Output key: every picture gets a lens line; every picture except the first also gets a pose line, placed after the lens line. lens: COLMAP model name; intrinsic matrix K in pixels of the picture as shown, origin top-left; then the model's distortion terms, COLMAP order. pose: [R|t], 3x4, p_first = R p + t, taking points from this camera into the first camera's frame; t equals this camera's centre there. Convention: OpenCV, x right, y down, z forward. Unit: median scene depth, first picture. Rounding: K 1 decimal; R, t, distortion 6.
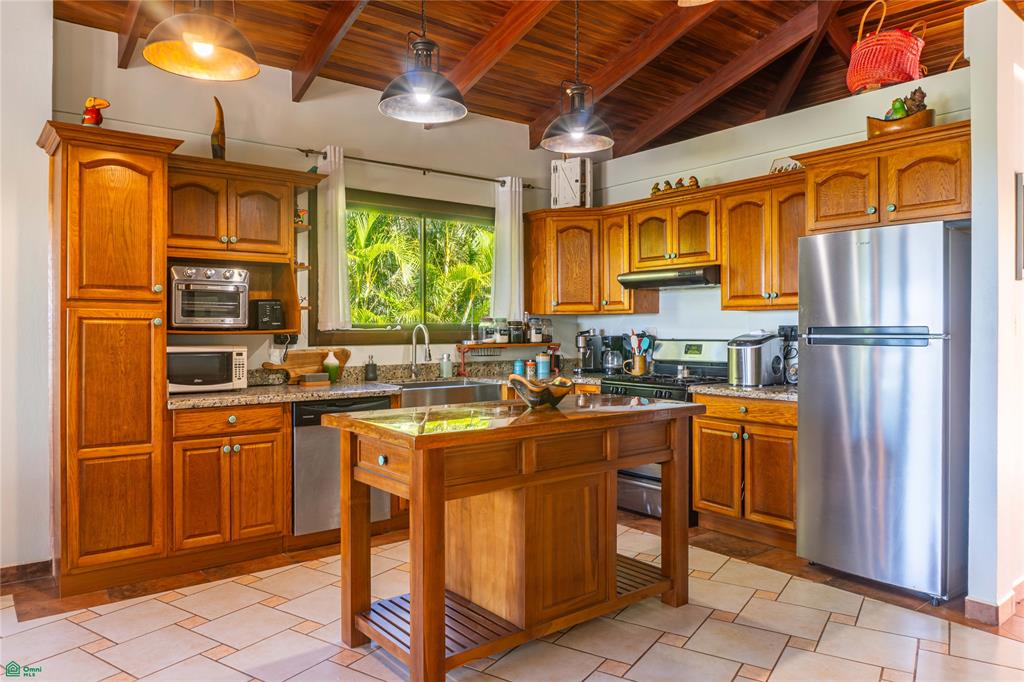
lens RADIAL K [[703.4, 0, 532.6], [0, 703.4, 334.7], [0, 0, 1]] dist [-0.006948, -0.022499]
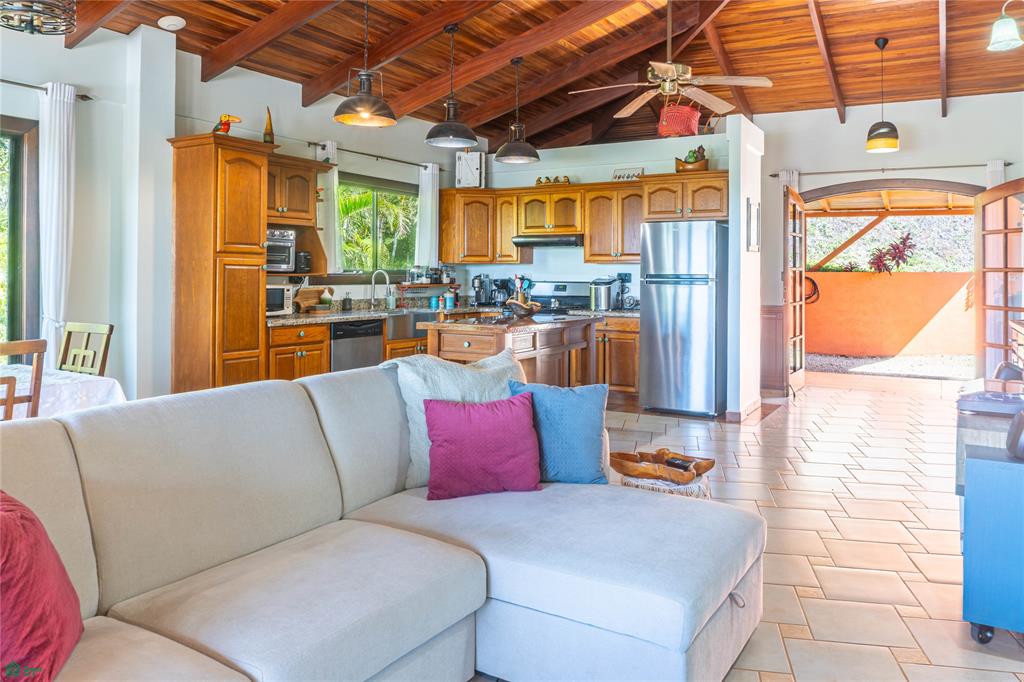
lens RADIAL K [[727.5, 0, 559.7], [0, 727.5, 277.5], [0, 0, 1]] dist [-0.041502, -0.005953]
pose [[0.923970, 0.006572, 0.382408, -0.415996], [-0.005741, 0.999978, -0.003316, 0.003432], [-0.382421, 0.000869, 0.923988, -0.498262]]
